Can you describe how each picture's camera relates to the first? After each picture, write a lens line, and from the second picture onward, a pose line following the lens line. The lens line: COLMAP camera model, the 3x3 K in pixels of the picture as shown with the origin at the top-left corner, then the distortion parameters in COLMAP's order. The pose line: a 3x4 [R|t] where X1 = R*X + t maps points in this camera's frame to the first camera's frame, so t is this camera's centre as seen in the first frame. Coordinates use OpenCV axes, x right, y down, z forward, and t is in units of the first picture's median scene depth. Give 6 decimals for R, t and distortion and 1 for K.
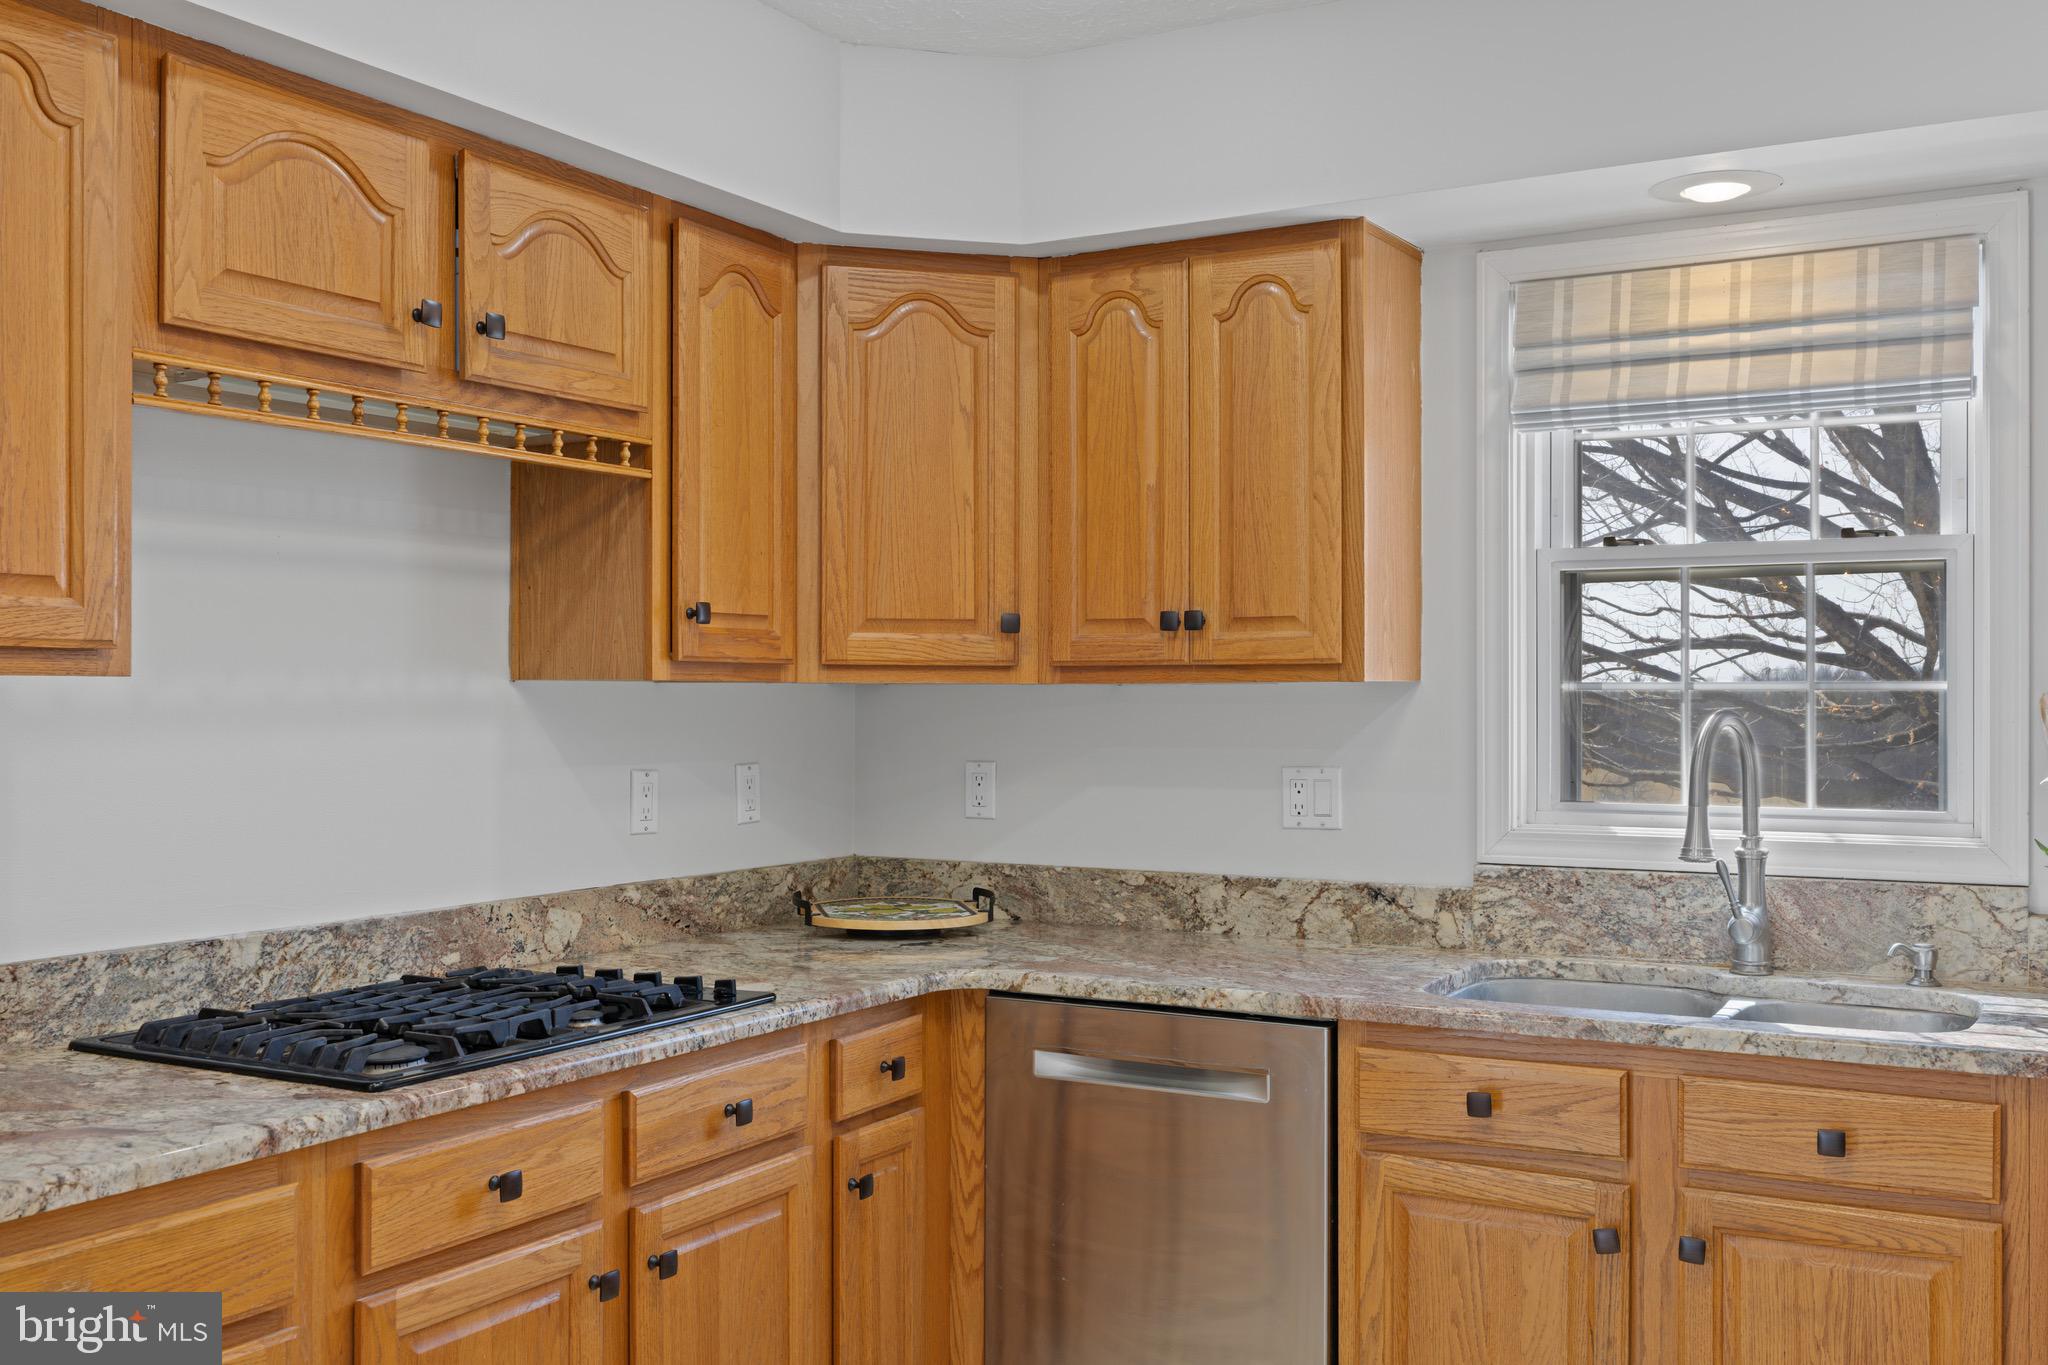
lens RADIAL K [[1972.4, 0, 1020.6], [0, 1972.4, 702.3], [0, 0, 1]] dist [0.007380, 0.000000]
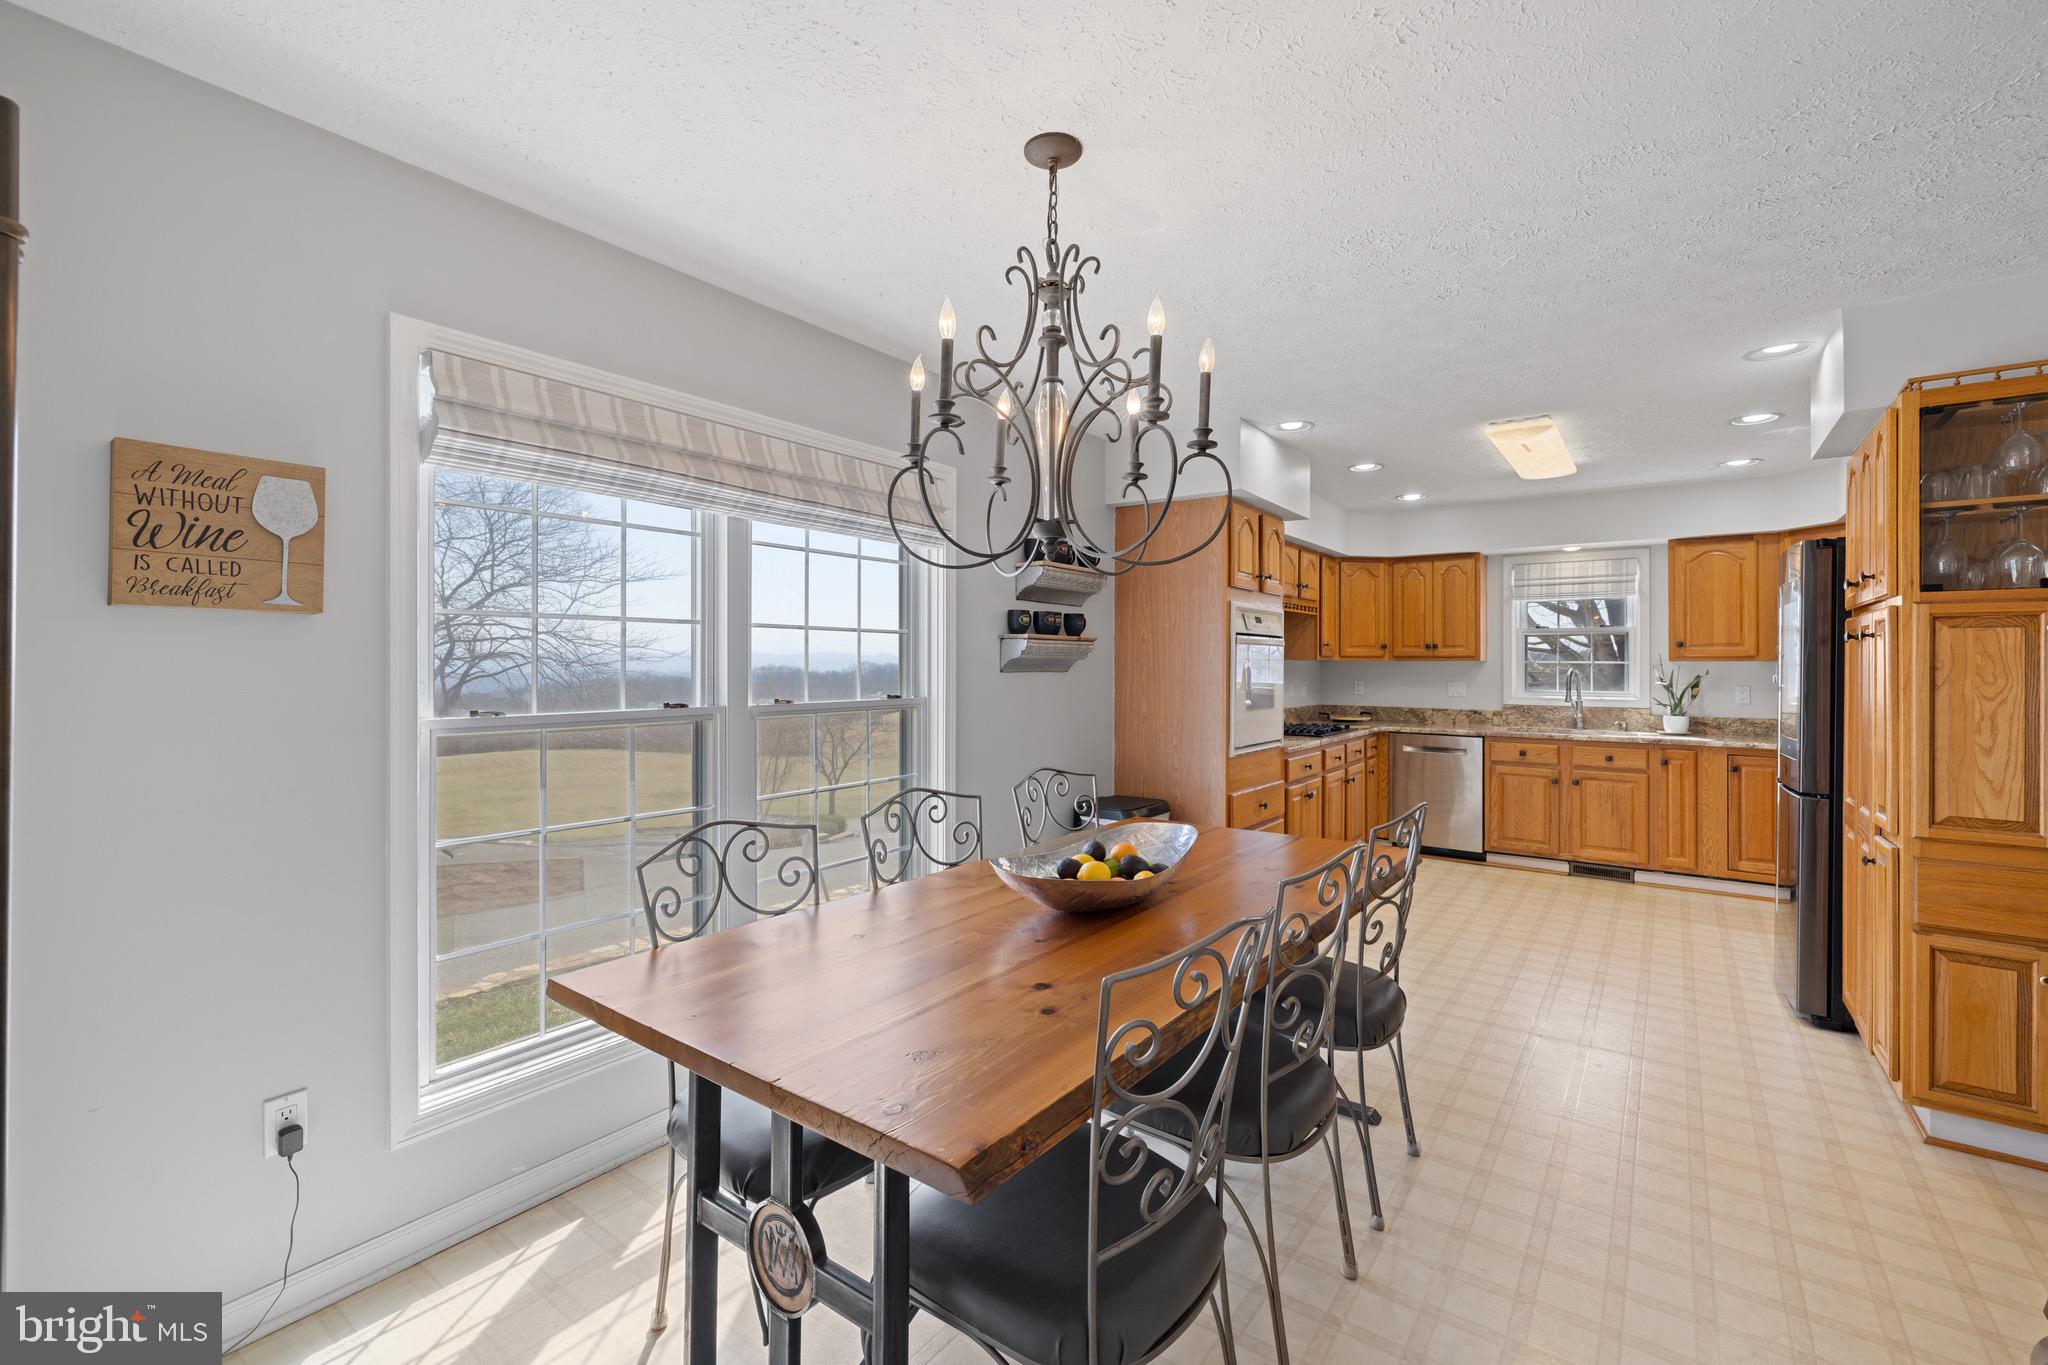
lens RADIAL K [[863.0, 0, 1029.8], [0, 863.0, 657.9], [0, 0, 1]] dist [0.002854, 0.000425]
pose [[0.993217, 0.002586, -0.116243, -0.585489], [-0.003684, 0.999951, -0.009228, 0.004067], [0.116213, 0.009594, 0.993178, -0.983807]]
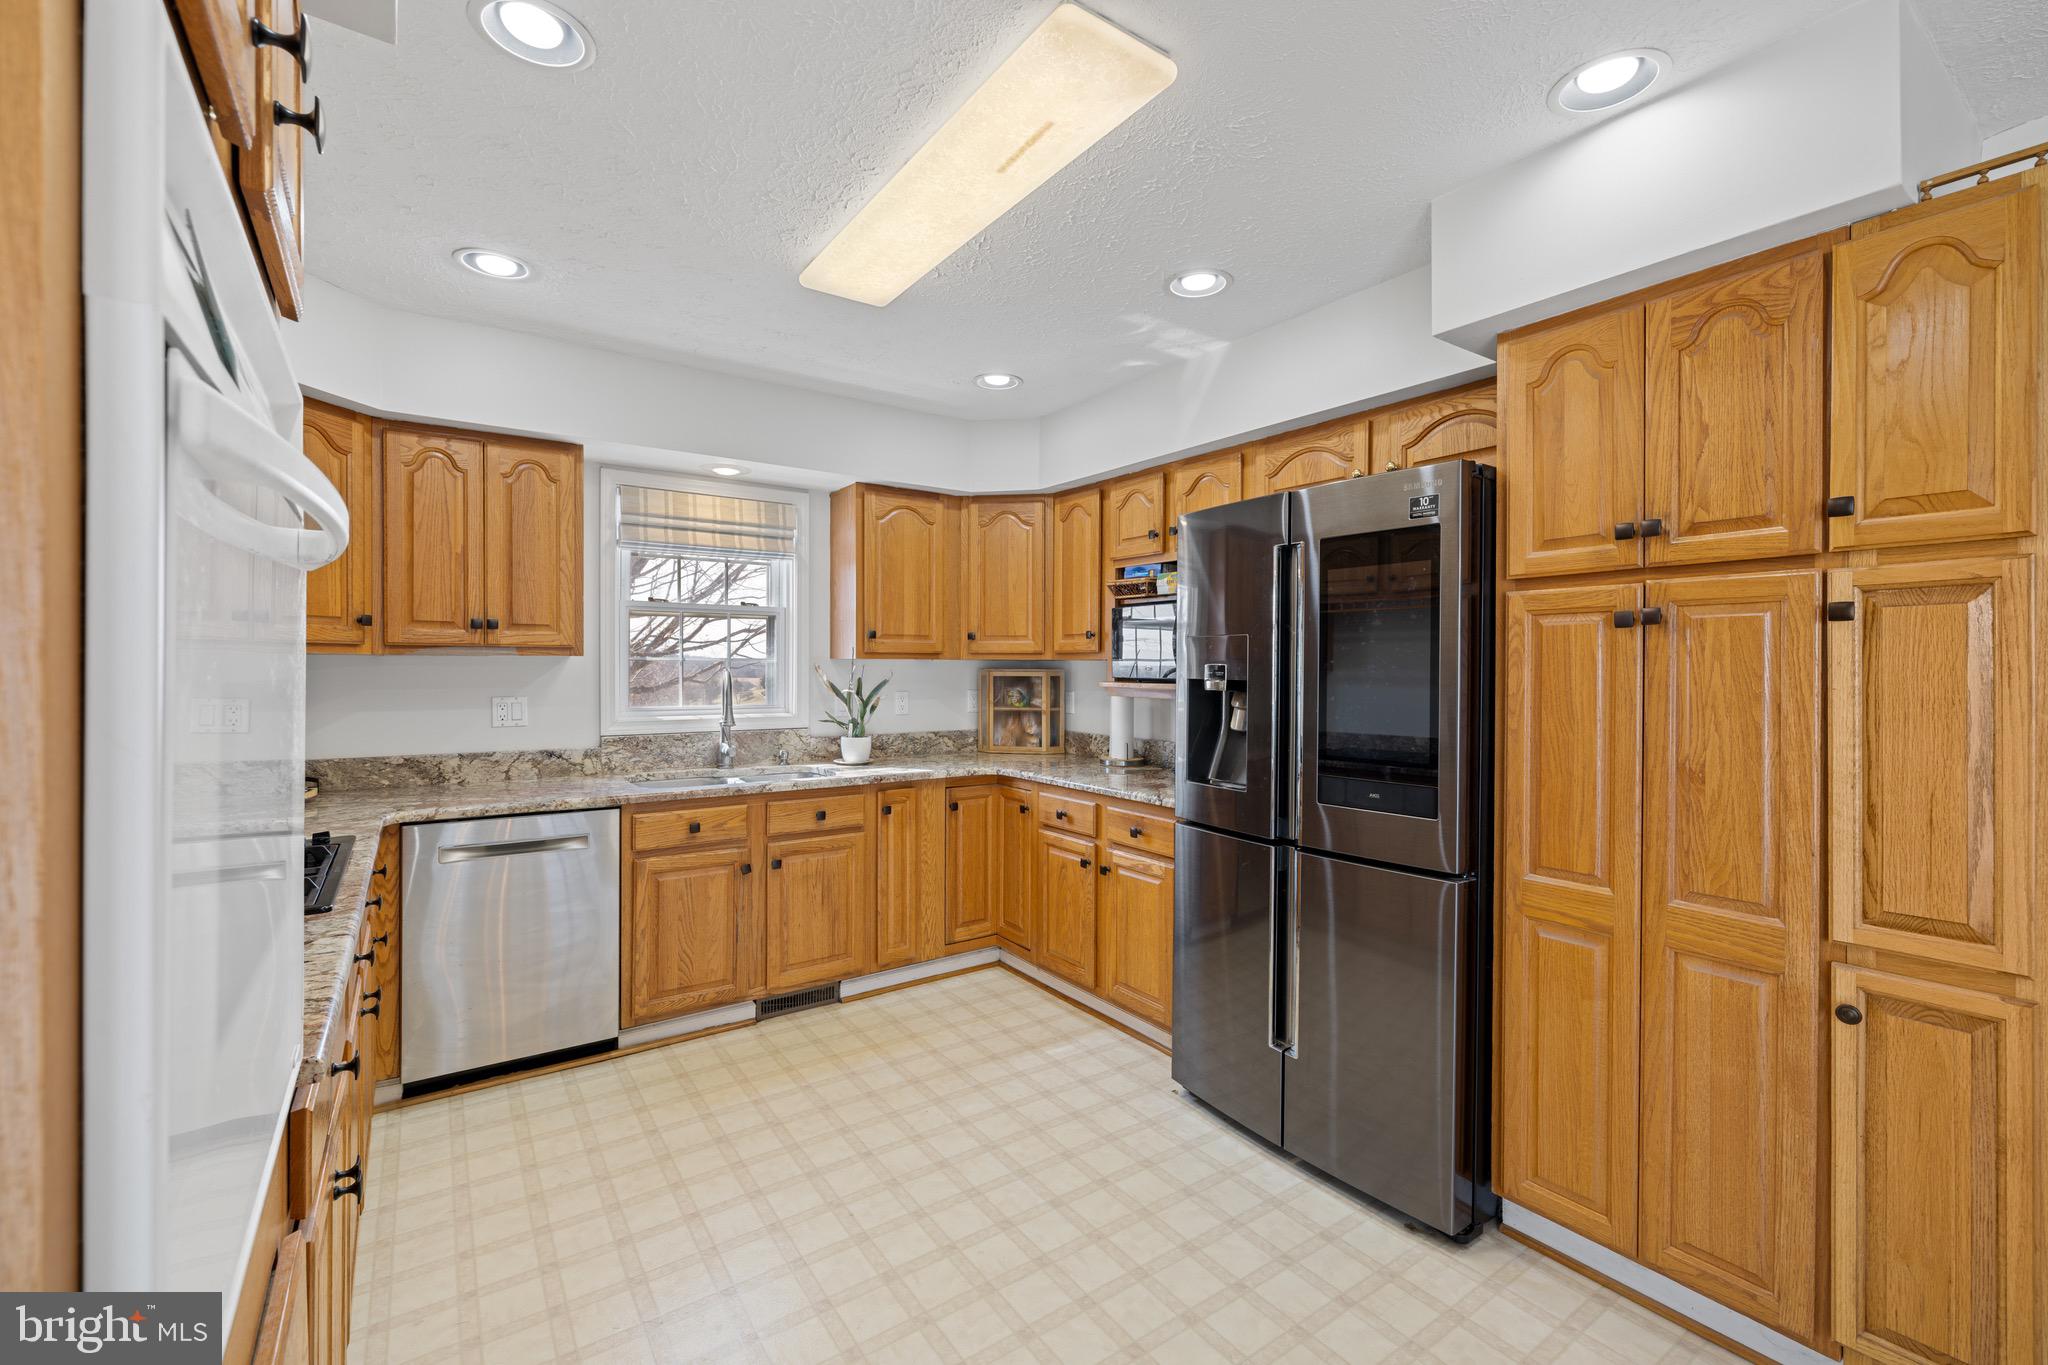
lens RADIAL K [[863.0, 0, 1017.7], [0, 863.0, 675.8], [0, 0, 1]] dist [0.002854, 0.000425]
pose [[0.433280, -0.008384, 0.901220, -0.492022], [-0.000378, 0.999955, 0.009484, 0.002284], [-0.901259, -0.004450, 0.433258, 0.145462]]
